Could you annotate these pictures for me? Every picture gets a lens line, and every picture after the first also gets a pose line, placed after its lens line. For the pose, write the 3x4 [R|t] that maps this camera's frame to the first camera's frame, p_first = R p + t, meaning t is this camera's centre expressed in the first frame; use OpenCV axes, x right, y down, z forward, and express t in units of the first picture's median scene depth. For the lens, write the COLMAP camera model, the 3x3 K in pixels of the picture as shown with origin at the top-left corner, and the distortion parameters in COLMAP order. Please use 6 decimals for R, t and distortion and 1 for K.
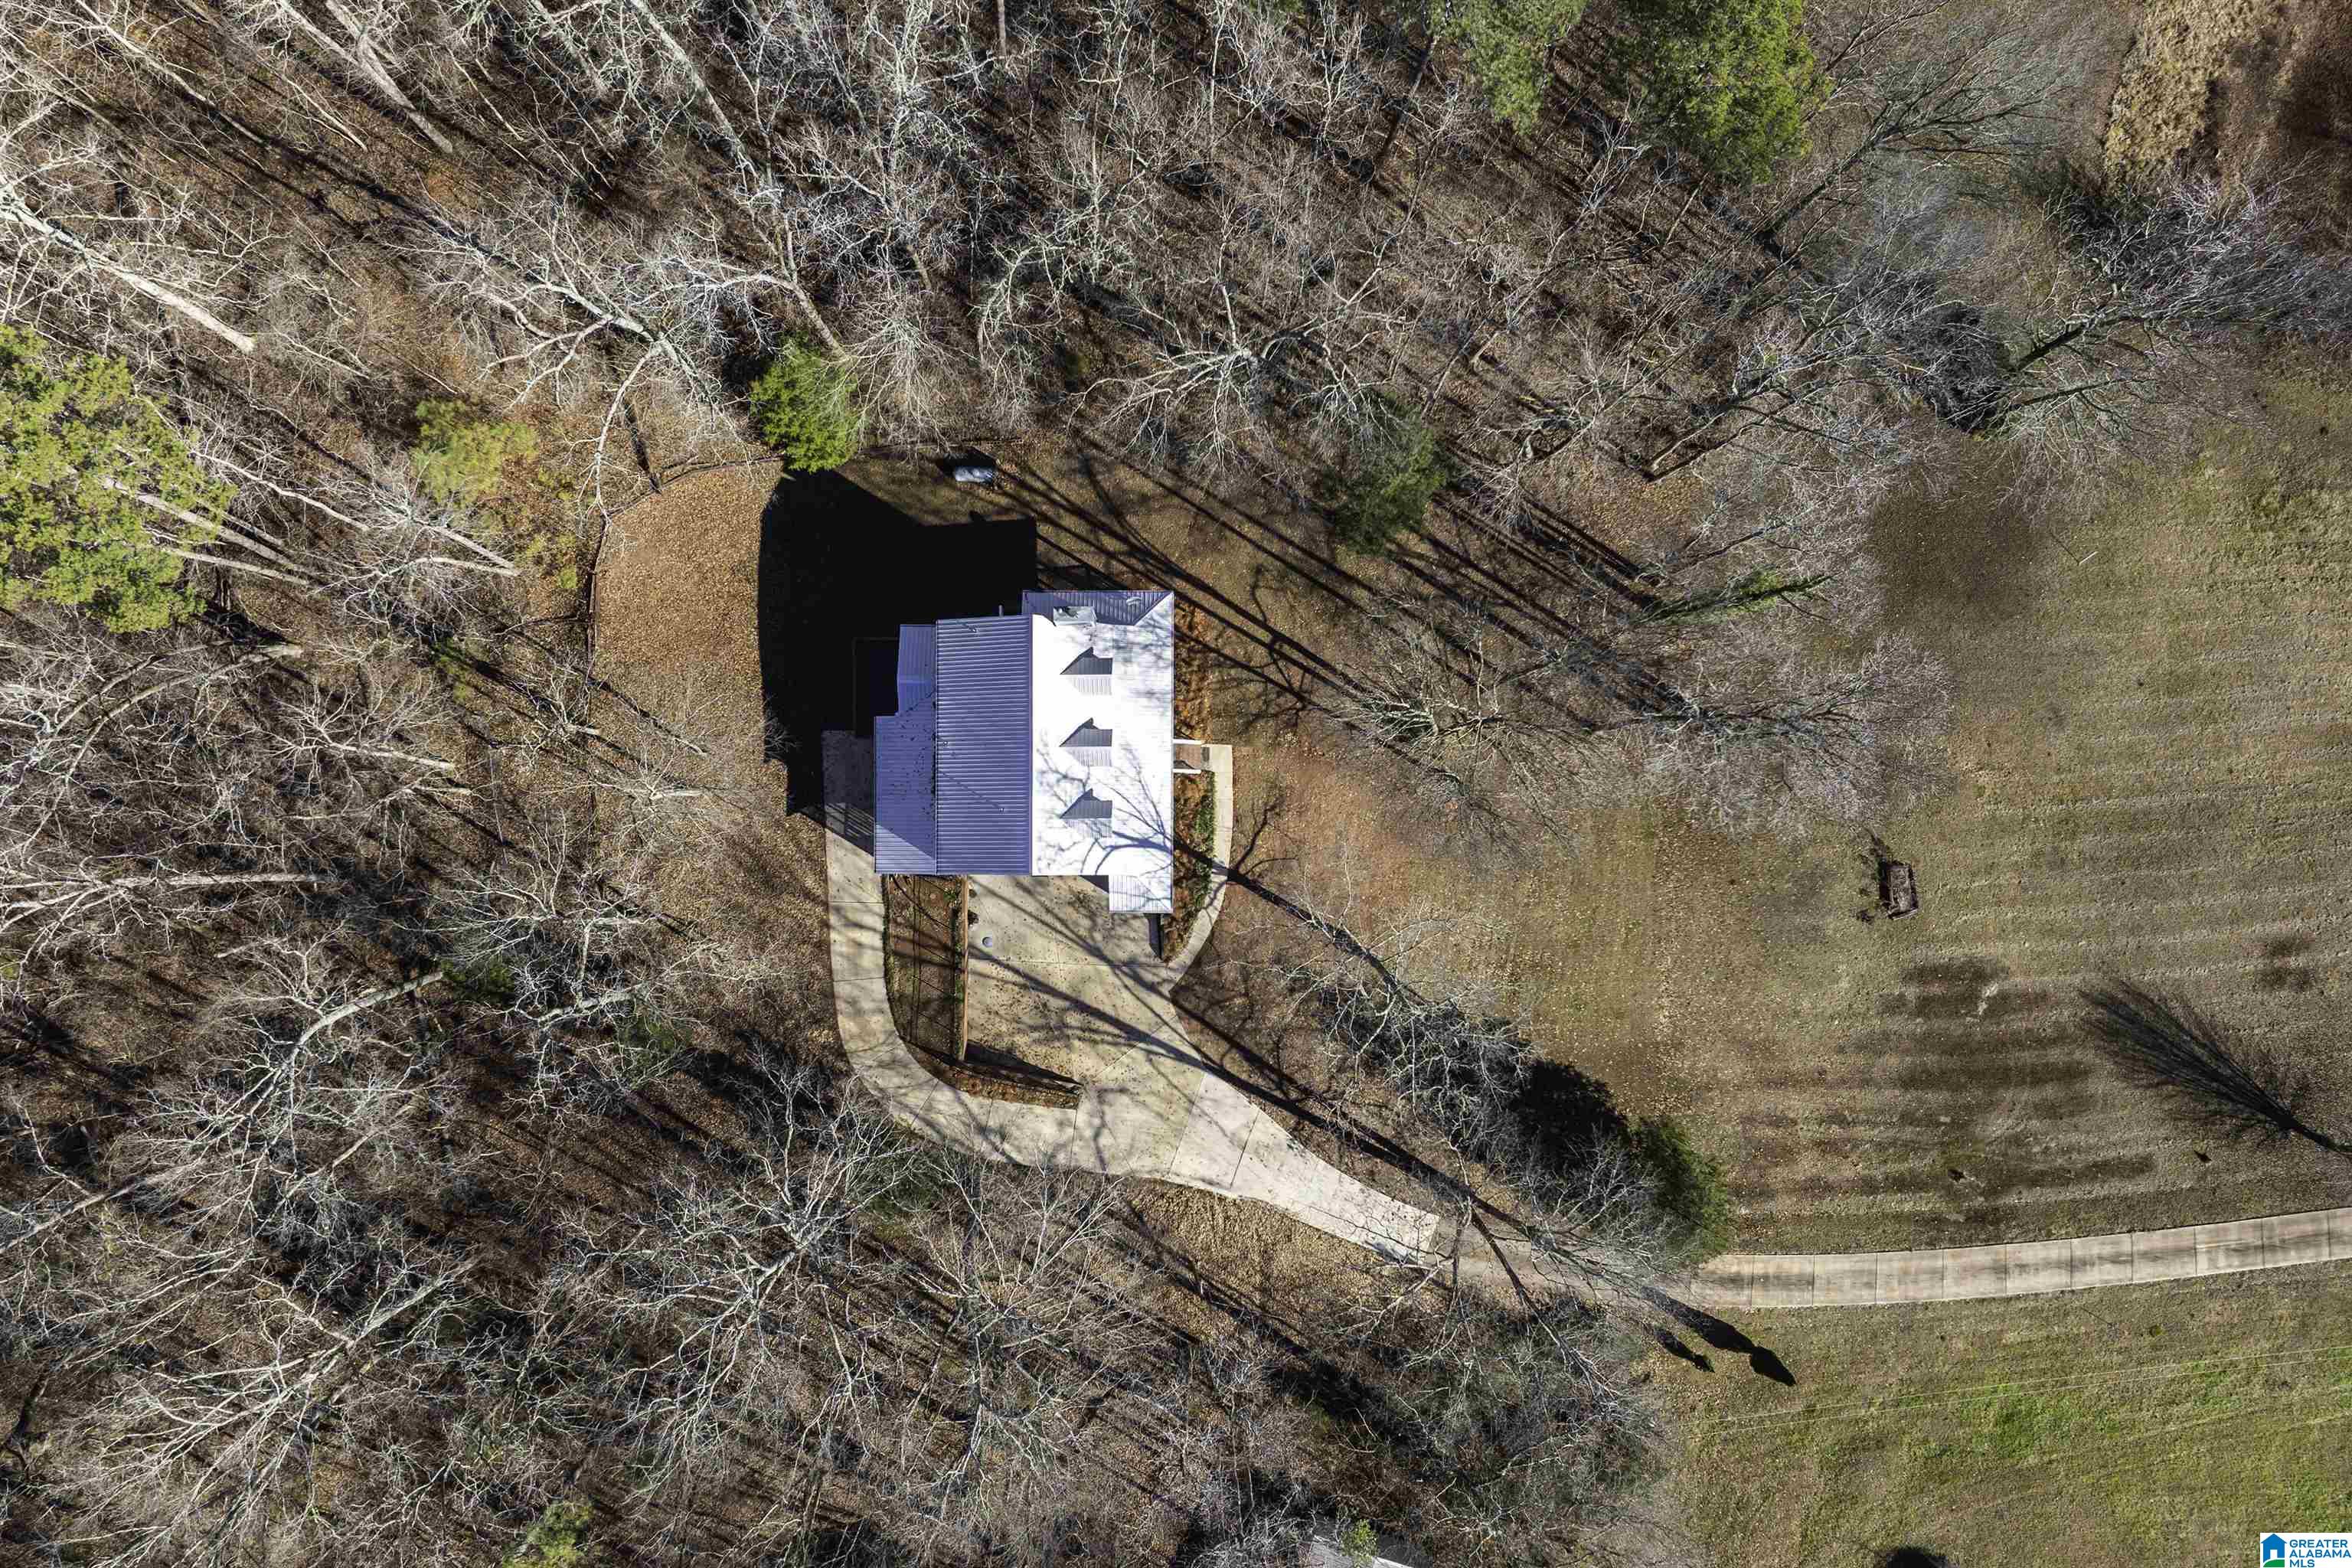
lens RADIAL K [[1650.3, 0, 1176.0], [0, 1650.3, 784.0], [0, 0, 1]] dist [0.001697, 0.000185]
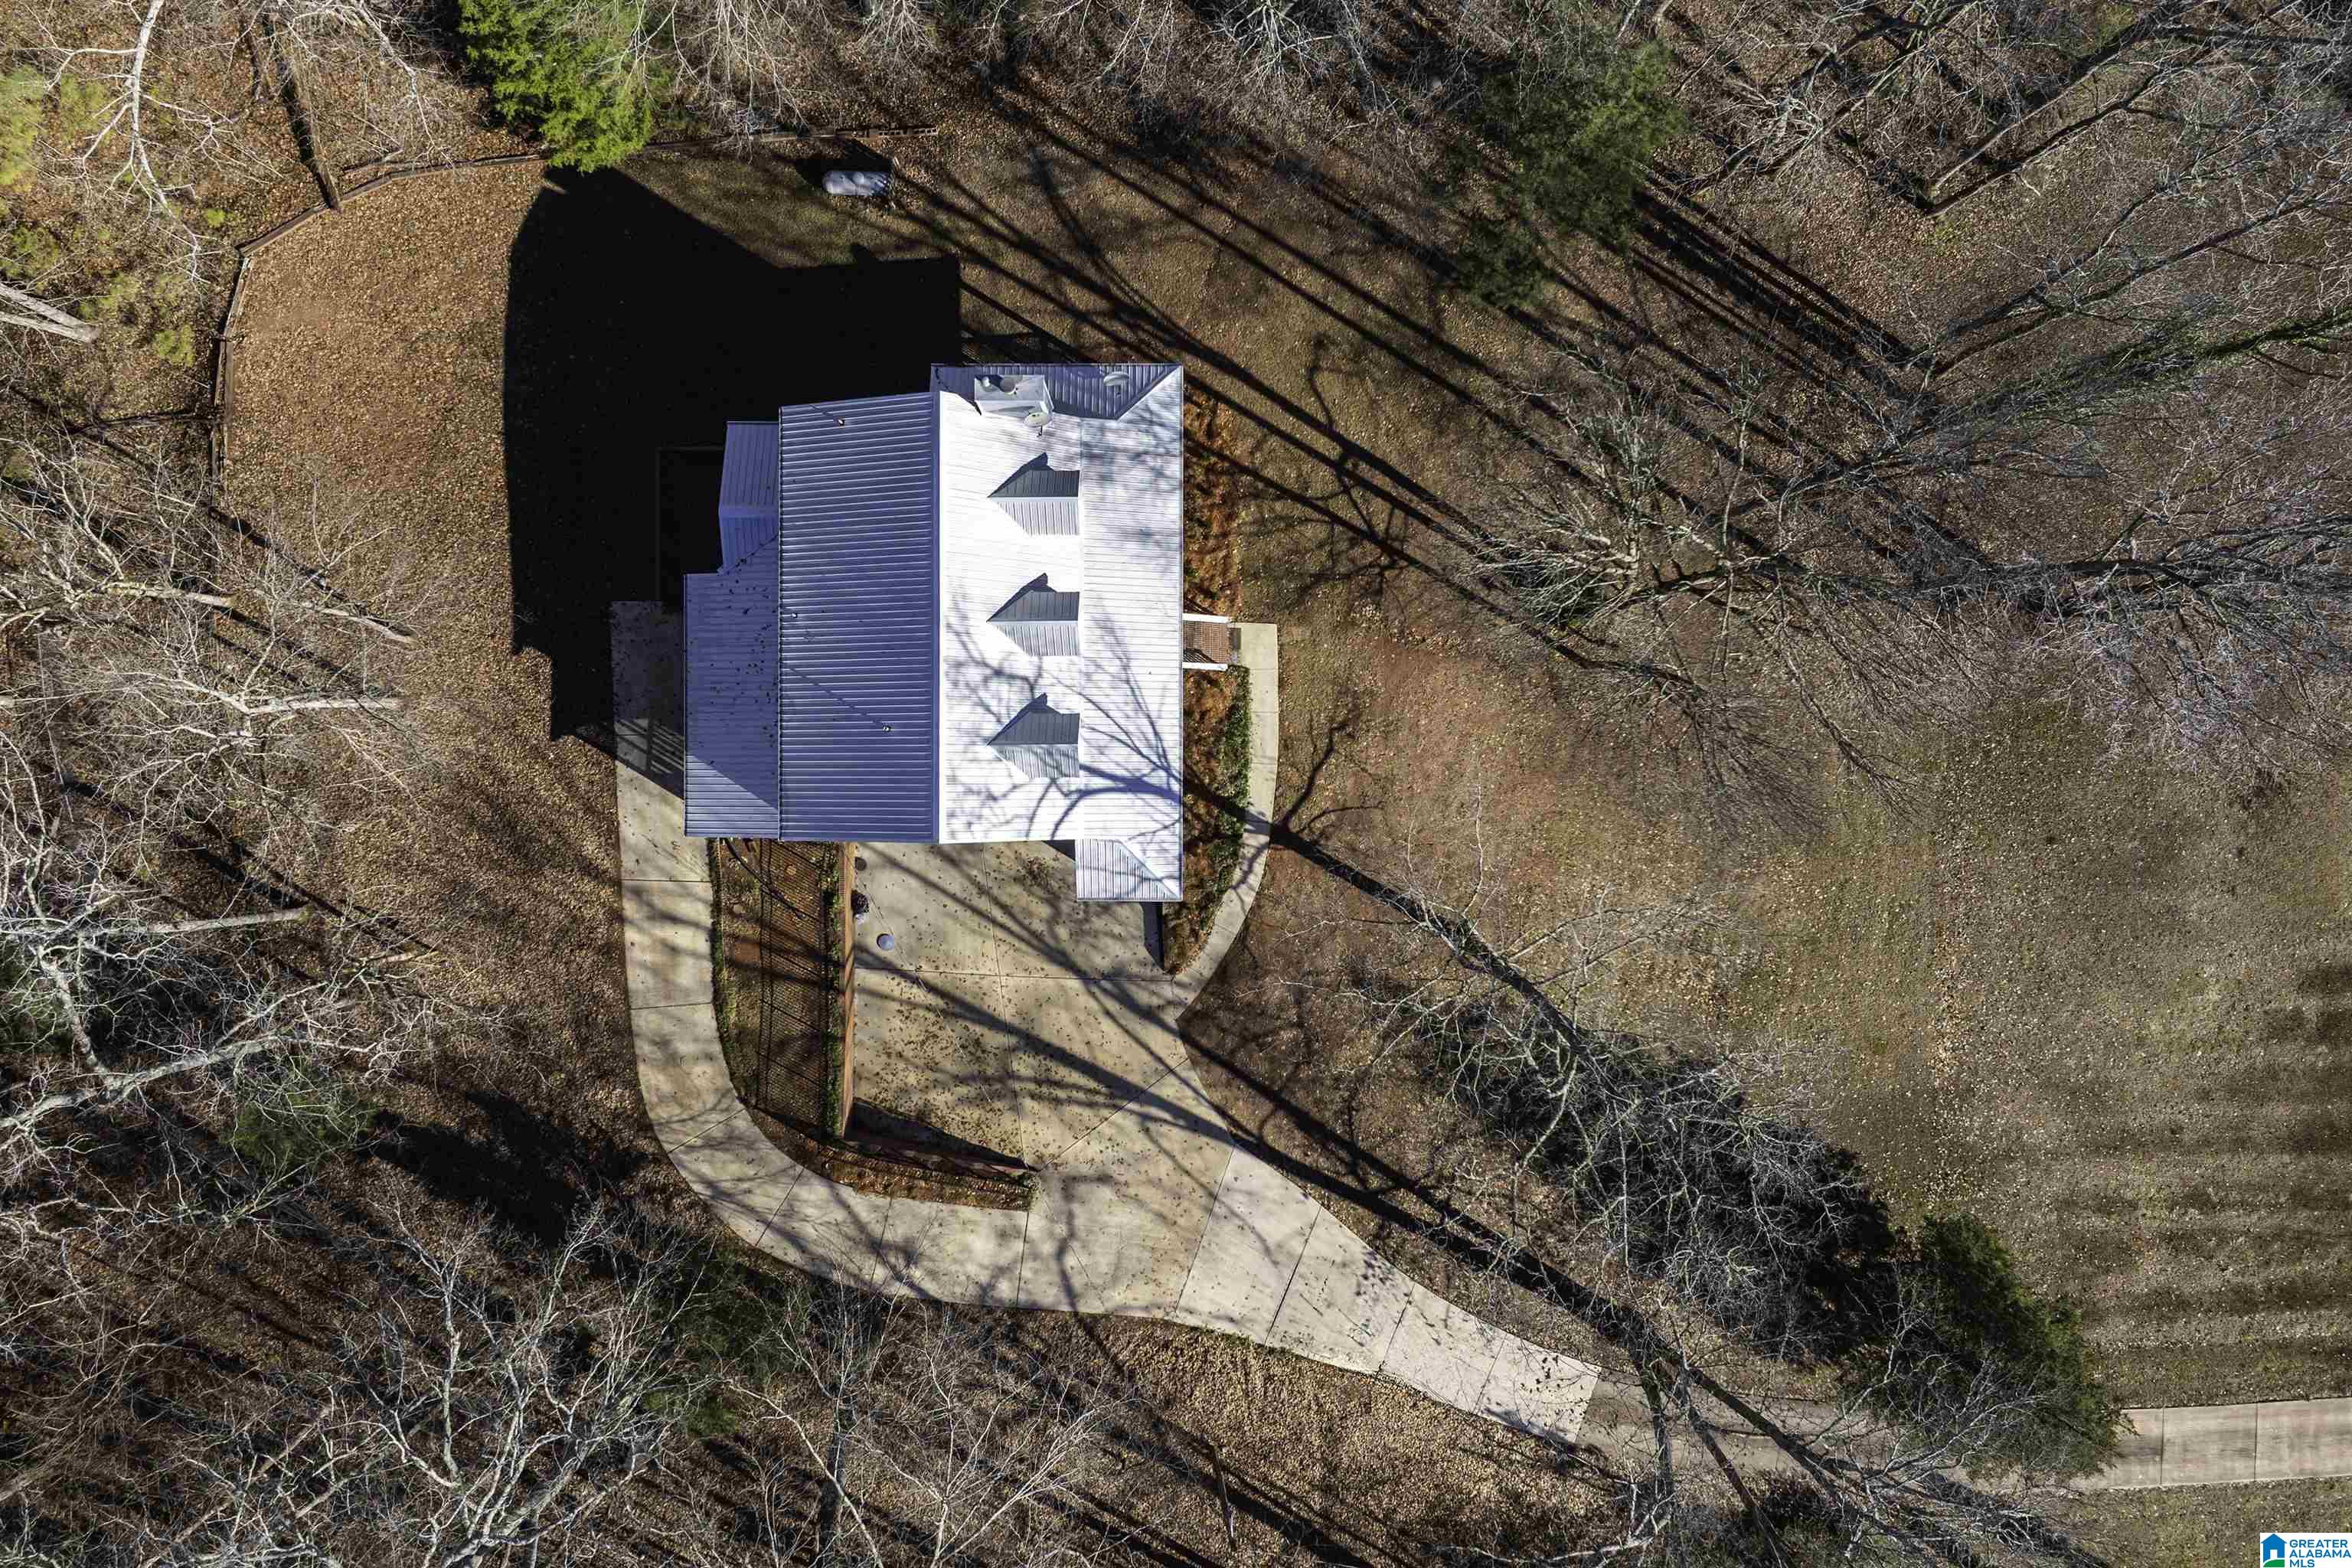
lens RADIAL K [[1650.3, 0, 1176.0], [0, 1650.3, 784.0], [0, 0, 1]] dist [0.001697, 0.000185]
pose [[0.999994, -0.001415, -0.003205, -0.002250], [0.001571, 0.998787, 0.049218, 0.005729], [0.003132, -0.049223, 0.998783, 0.381390]]
